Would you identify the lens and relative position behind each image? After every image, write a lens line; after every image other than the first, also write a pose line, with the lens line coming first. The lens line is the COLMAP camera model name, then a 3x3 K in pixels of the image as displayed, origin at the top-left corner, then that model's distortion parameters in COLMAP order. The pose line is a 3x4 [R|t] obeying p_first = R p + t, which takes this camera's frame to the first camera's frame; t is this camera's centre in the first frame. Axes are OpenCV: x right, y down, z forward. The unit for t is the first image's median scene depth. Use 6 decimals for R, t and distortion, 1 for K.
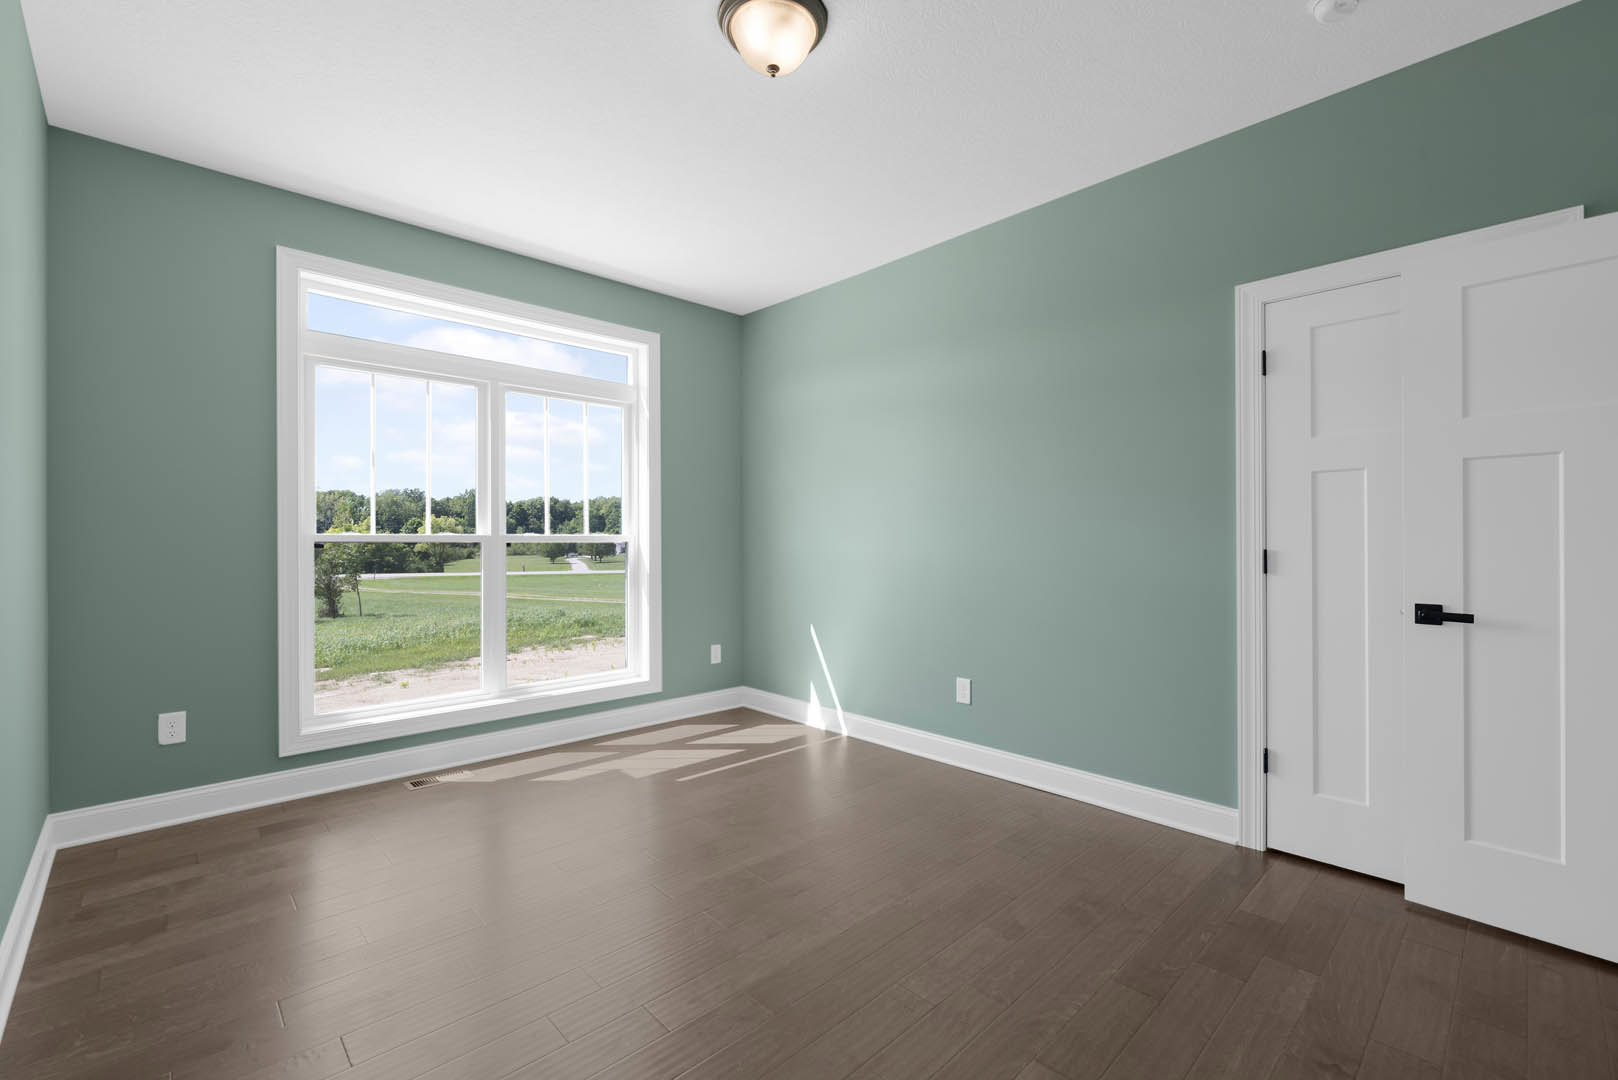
lens RADIAL K [[704.0, 0, 802.6], [0, 704.0, 532.7], [0, 0, 1]] dist [0.008596, 0.000068]
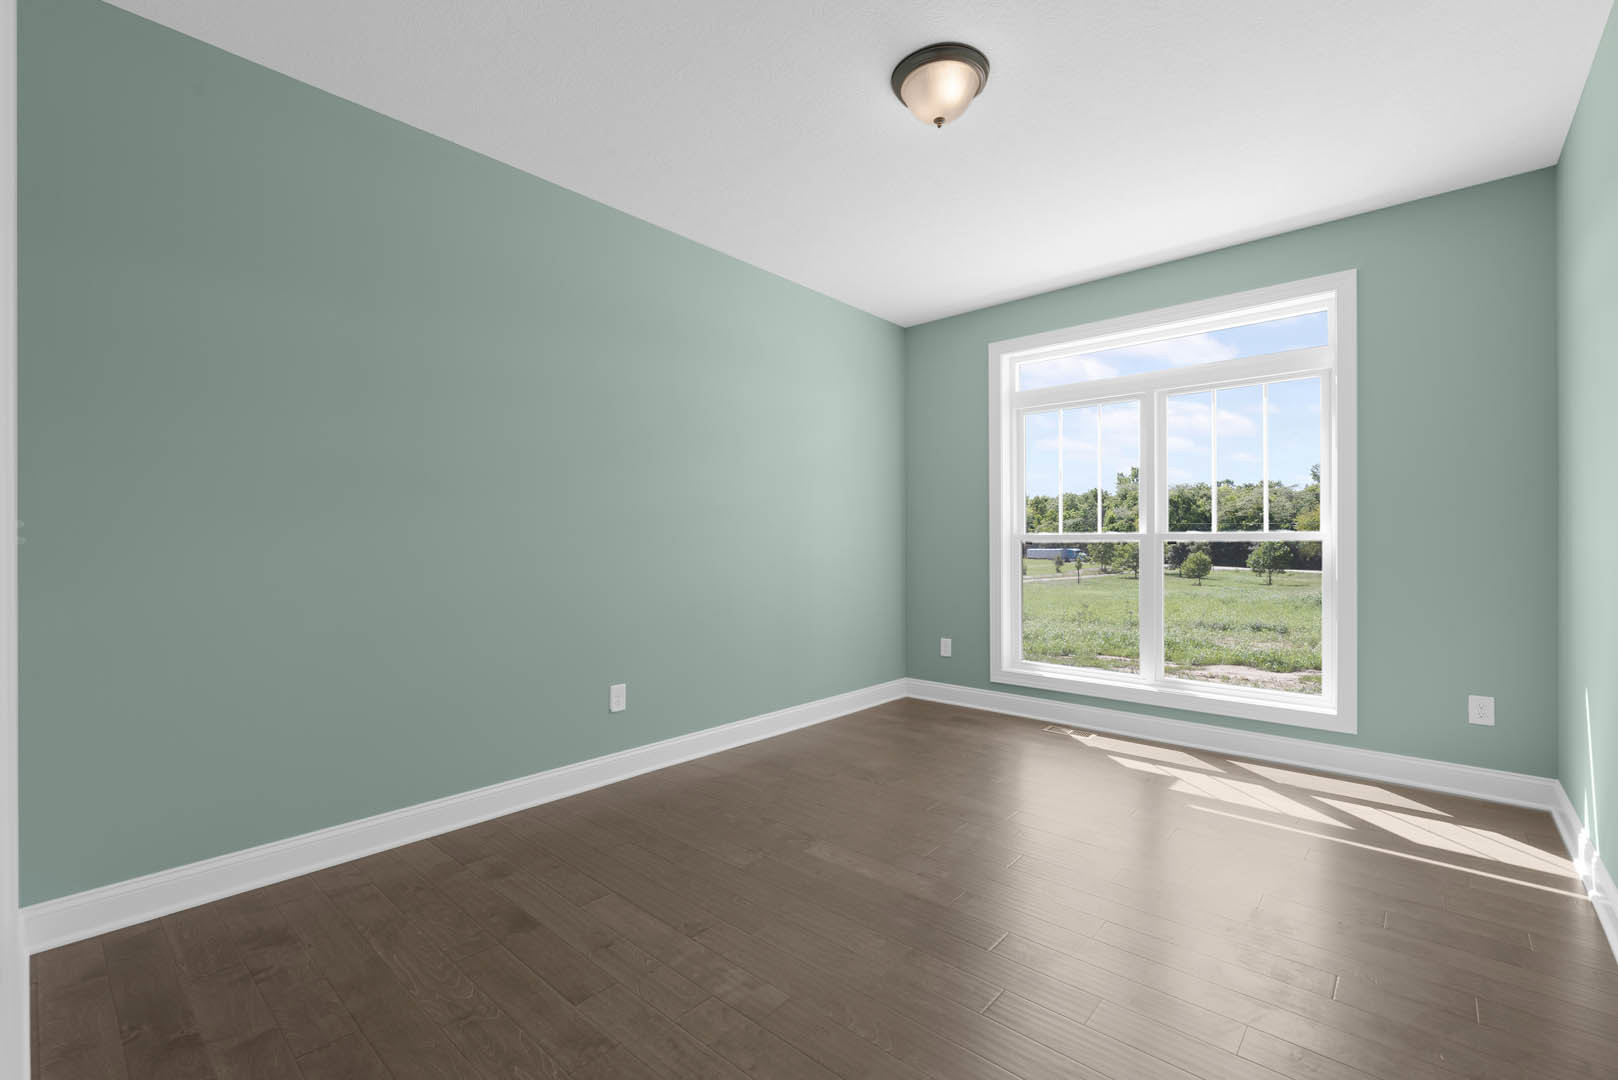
lens RADIAL K [[704.0, 0, 805.6], [0, 704.0, 534.5], [0, 0, 1]] dist [0.008596, 0.000068]
pose [[0.064905, -0.010472, -0.997836, 0.601886], [0.016010, 0.999827, -0.009452, 0.005865], [0.997763, -0.015362, 0.065062, 0.399637]]
